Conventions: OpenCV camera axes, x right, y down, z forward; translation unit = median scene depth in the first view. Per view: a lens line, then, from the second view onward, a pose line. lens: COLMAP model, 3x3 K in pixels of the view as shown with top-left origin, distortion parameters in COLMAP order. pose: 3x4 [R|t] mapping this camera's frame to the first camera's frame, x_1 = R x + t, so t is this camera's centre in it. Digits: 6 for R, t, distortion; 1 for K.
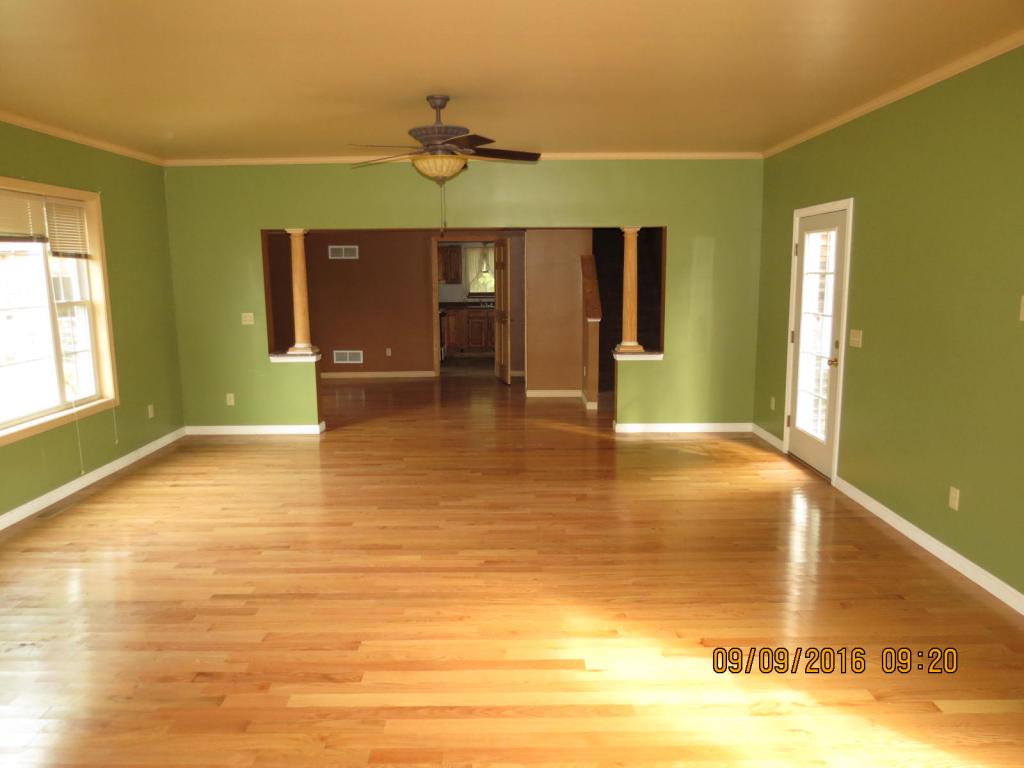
lens RADIAL K [[729.4, 0, 512.5], [0, 729.4, 386.6], [0, 0, 1]] dist [-0.032247, 0.017529]
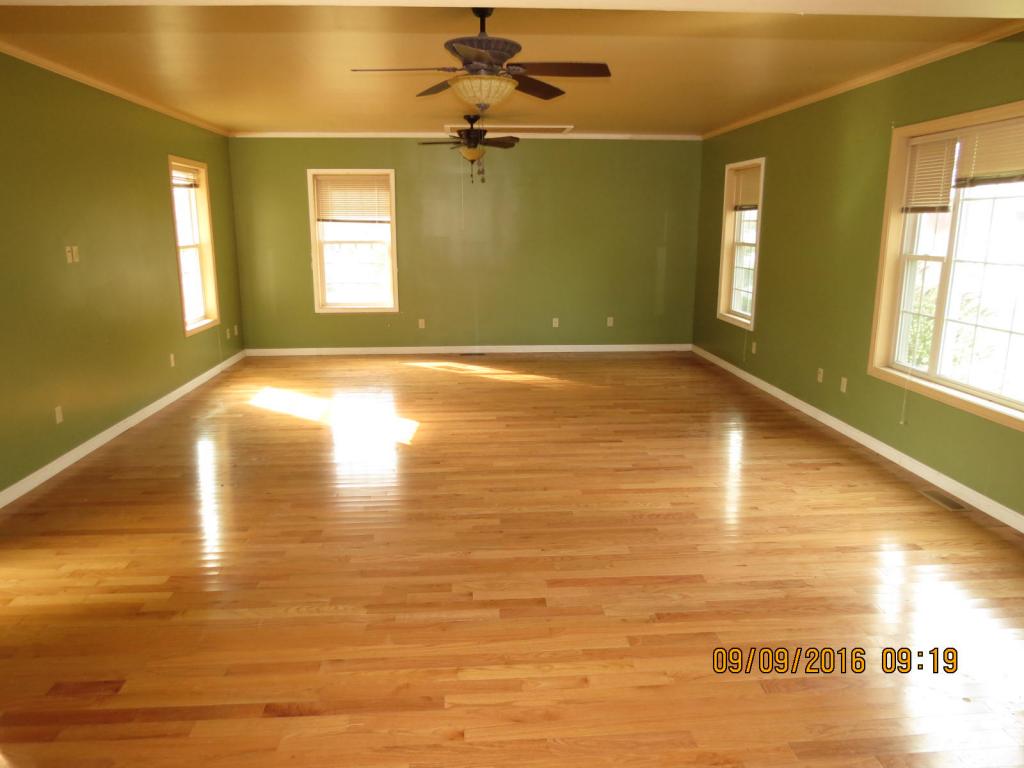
lens RADIAL K [[729.4, 0, 516.6], [0, 729.4, 383.6], [0, 0, 1]] dist [-0.032247, 0.017529]
pose [[-0.996413, 0.027339, -0.080081, -0.068827], [-0.004364, 0.928508, 0.371288, -0.325526], [0.084506, 0.370305, -0.925058, 1.998296]]
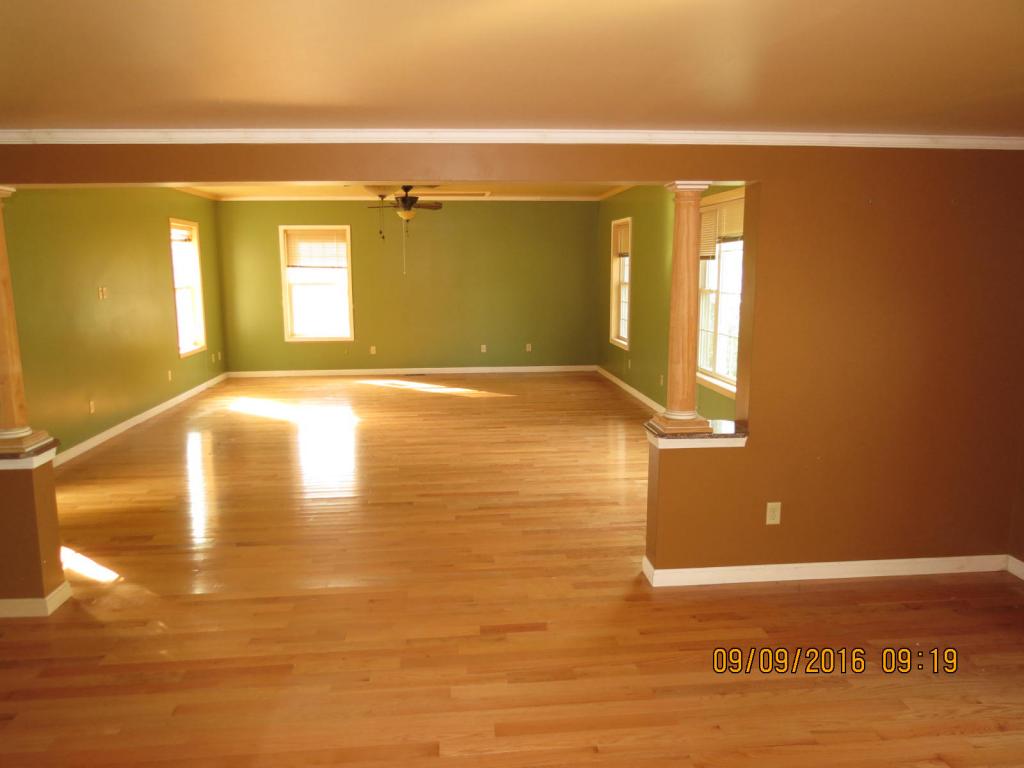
lens RADIAL K [[729.4, 0, 514.2], [0, 729.4, 381.1], [0, 0, 1]] dist [-0.032247, 0.017529]
pose [[-0.994355, 0.030764, -0.101546, -0.111835], [-0.002814, 0.949063, 0.315073, -0.352901], [0.106066, 0.313580, -0.943619, 2.153684]]
